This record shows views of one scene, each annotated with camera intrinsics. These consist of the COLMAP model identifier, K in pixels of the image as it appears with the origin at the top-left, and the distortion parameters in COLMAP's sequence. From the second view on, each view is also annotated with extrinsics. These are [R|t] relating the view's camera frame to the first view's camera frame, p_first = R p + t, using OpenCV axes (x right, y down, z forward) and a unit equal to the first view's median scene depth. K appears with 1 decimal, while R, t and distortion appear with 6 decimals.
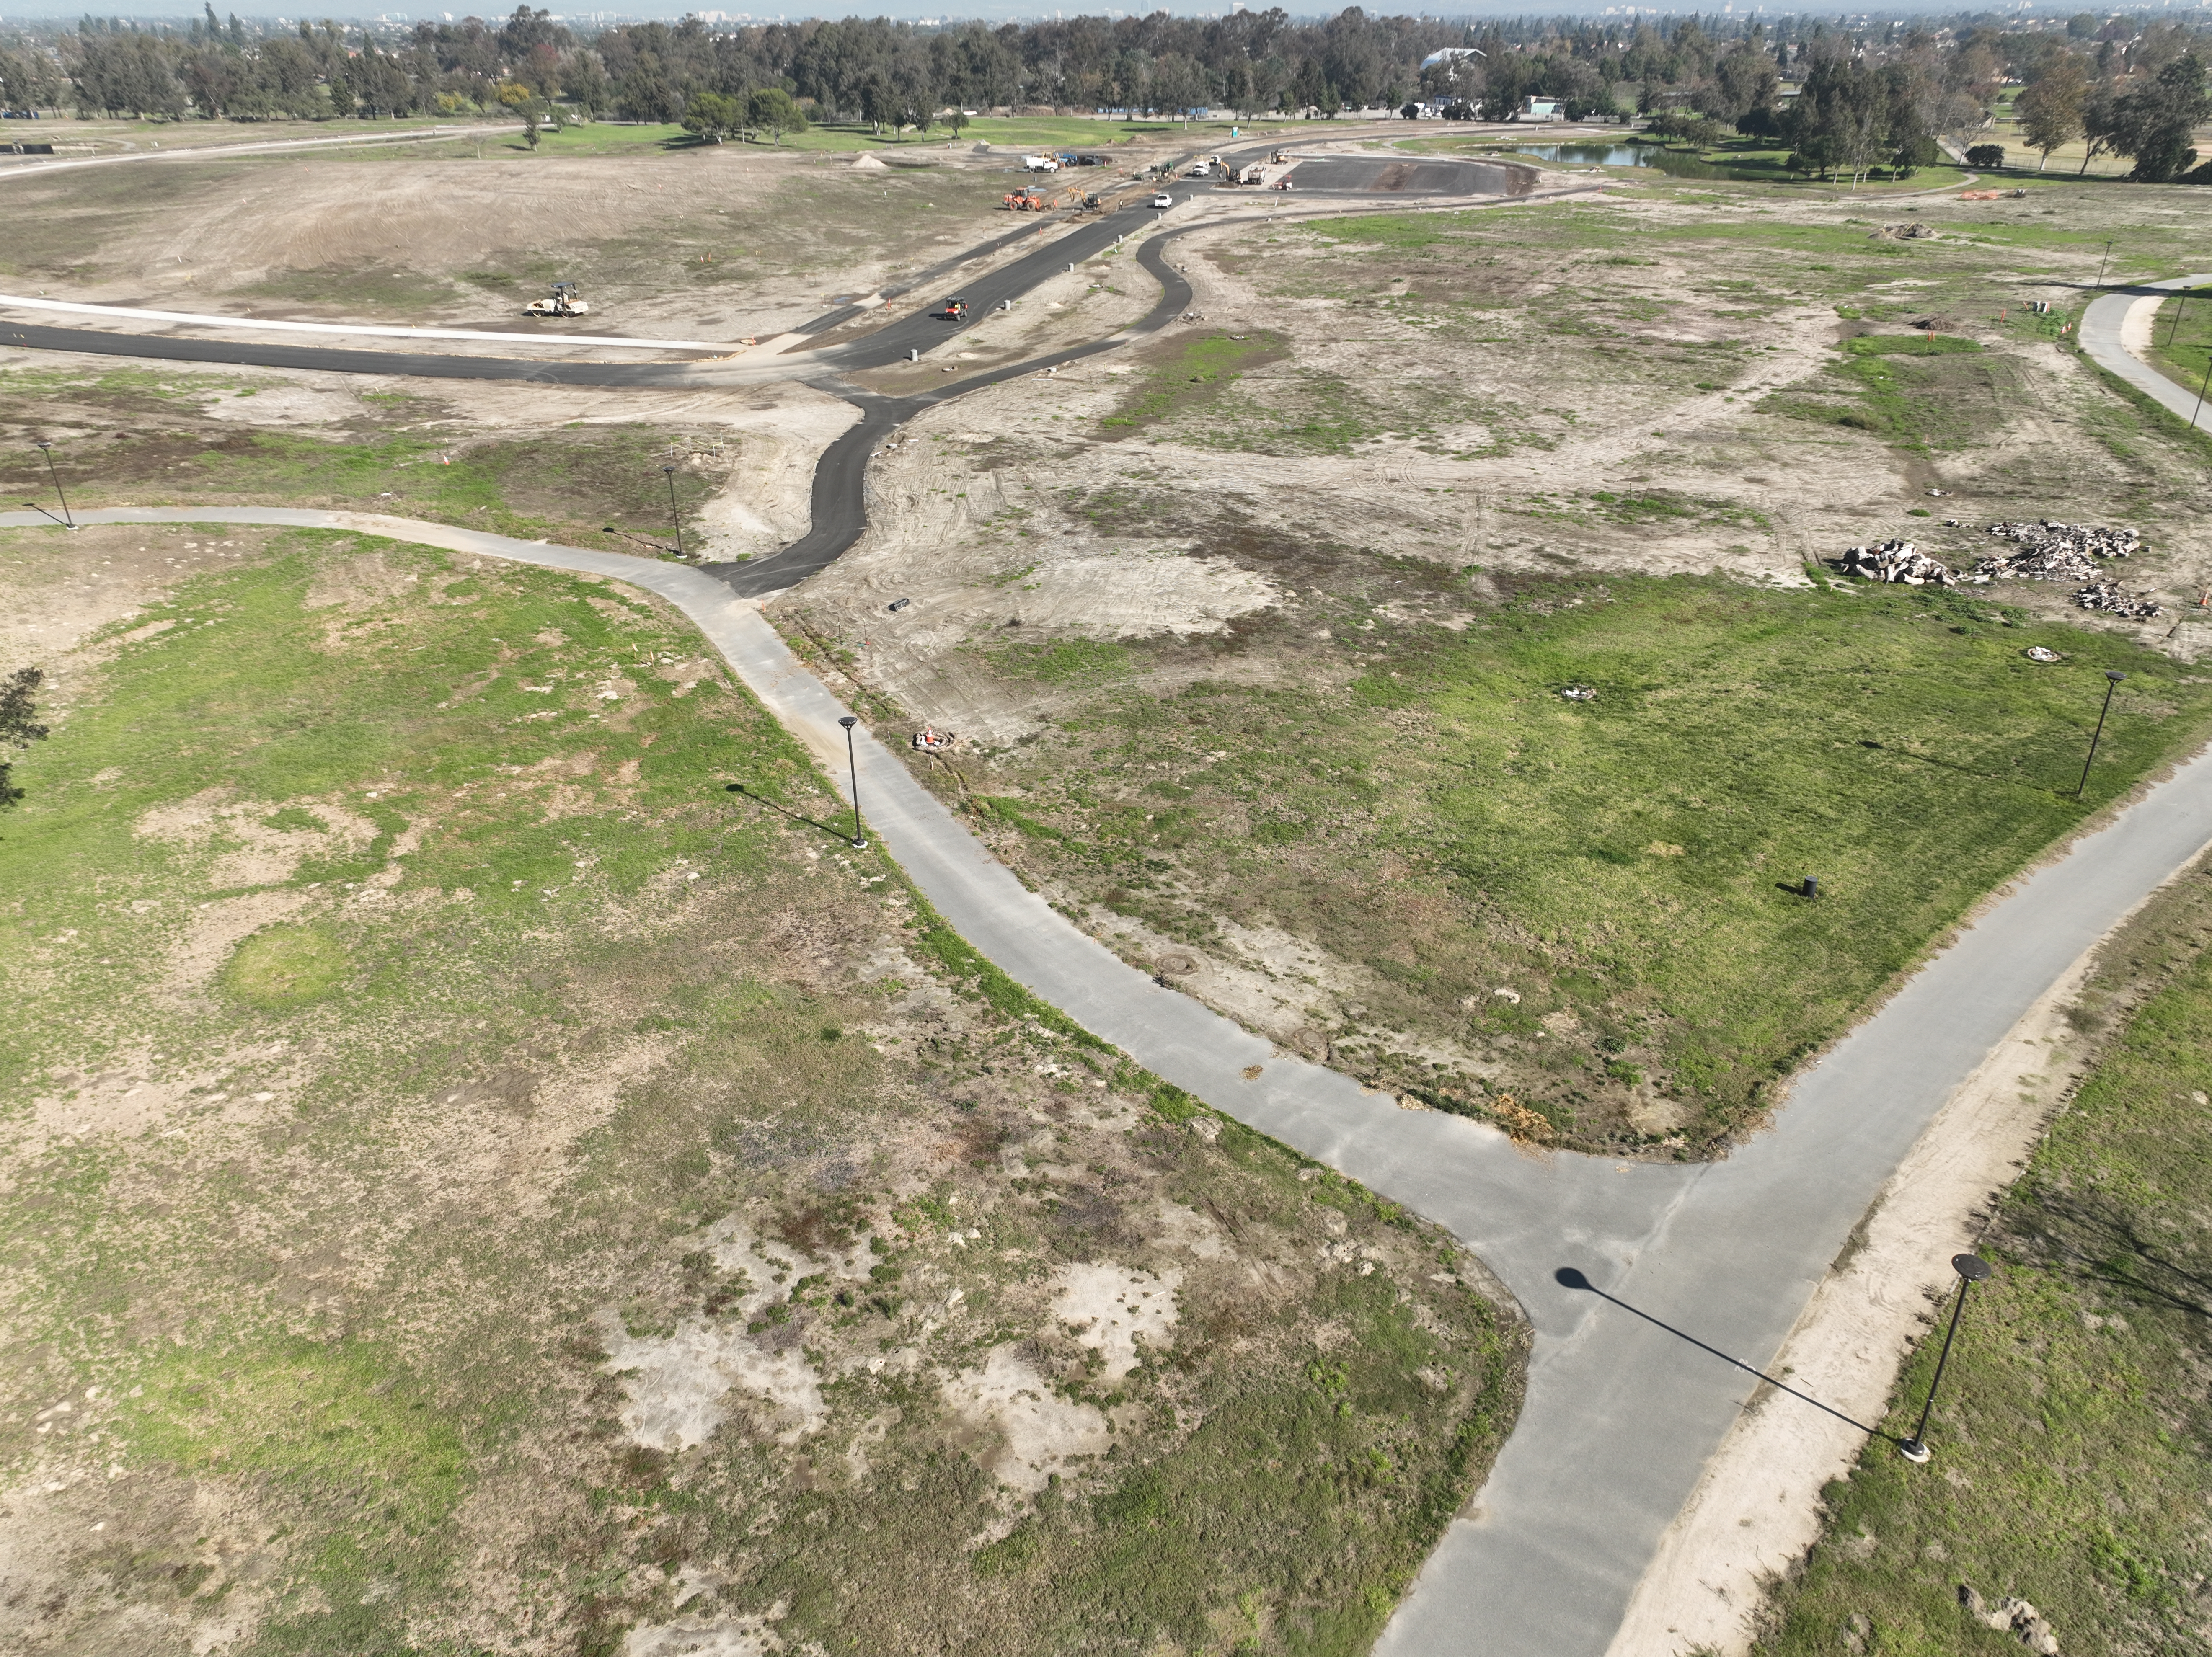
lens RADIAL K [[1552.3, 0, 1109.6], [0, 1552.3, 827.5], [0, 0, 1]] dist [0.001840, 0.016643]
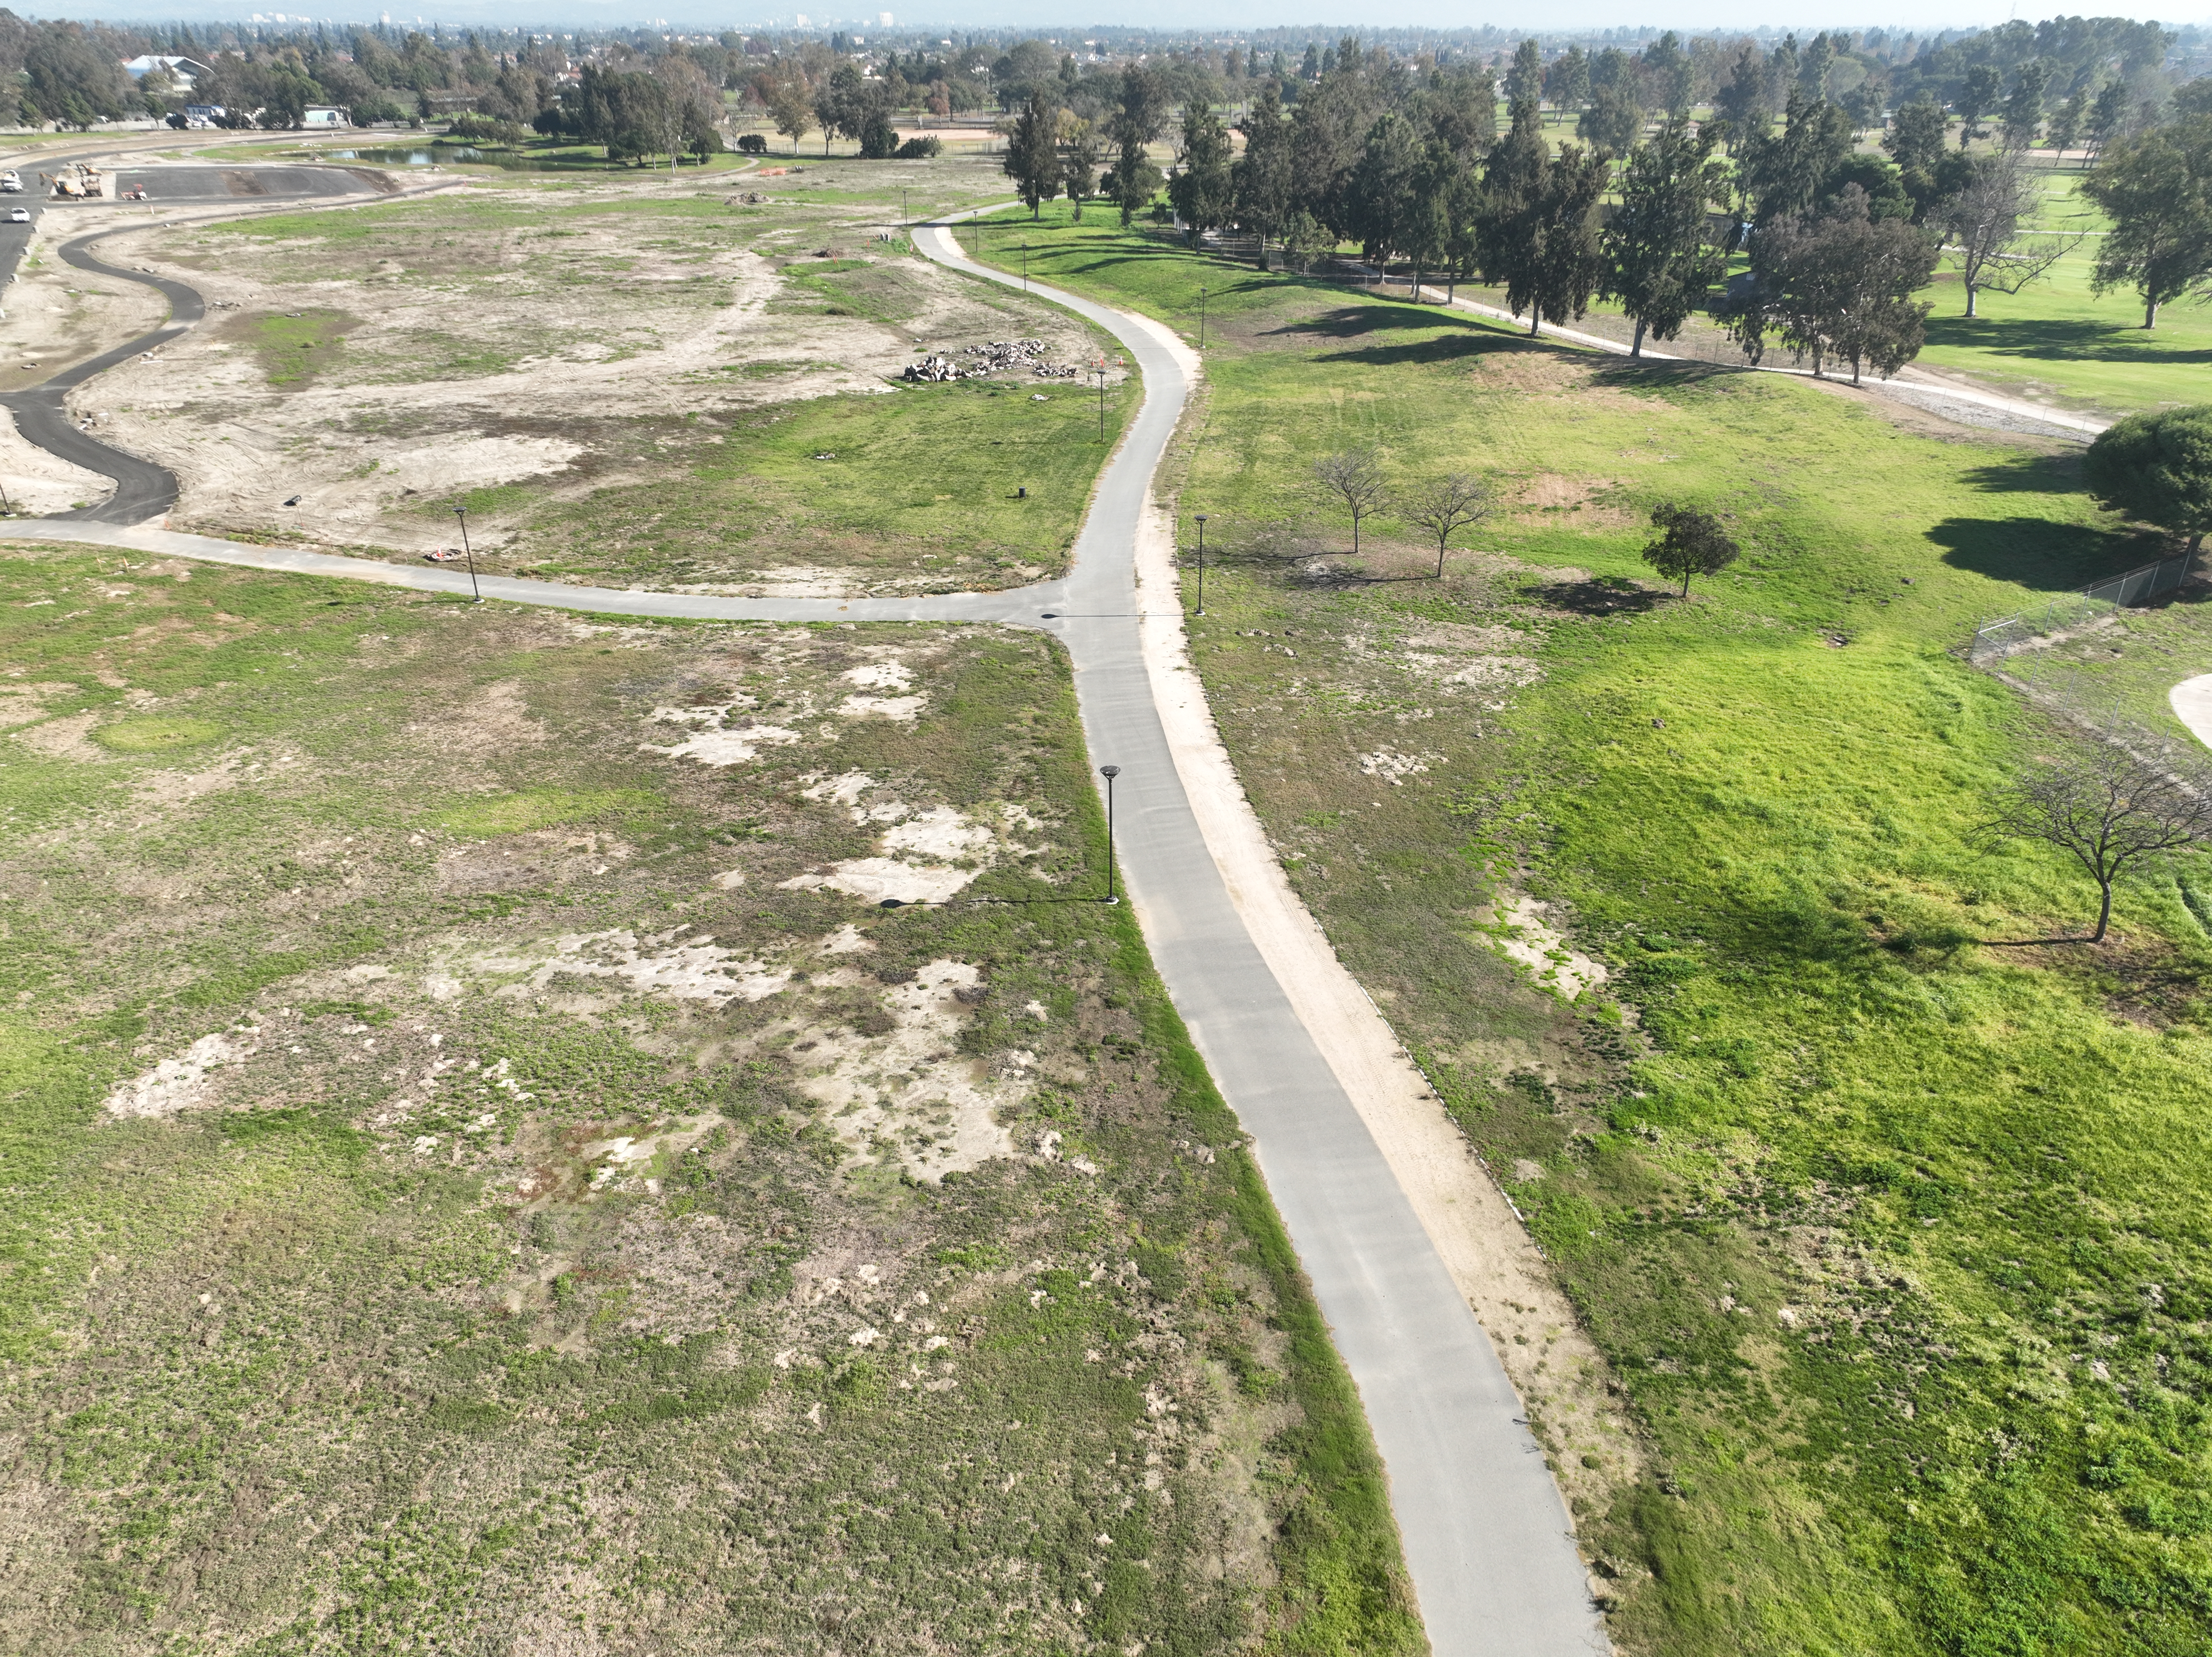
lens RADIAL K [[1565.0, 0, 1106.0], [0, 1565.0, 828.5], [0, 0, 1]] dist [-0.002552, 0.018559]
pose [[0.746354, -0.299443, 0.594381, -0.629079], [0.304078, 0.947830, 0.095682, 0.239372], [-0.592023, 0.109325, 0.798471, -0.457121]]
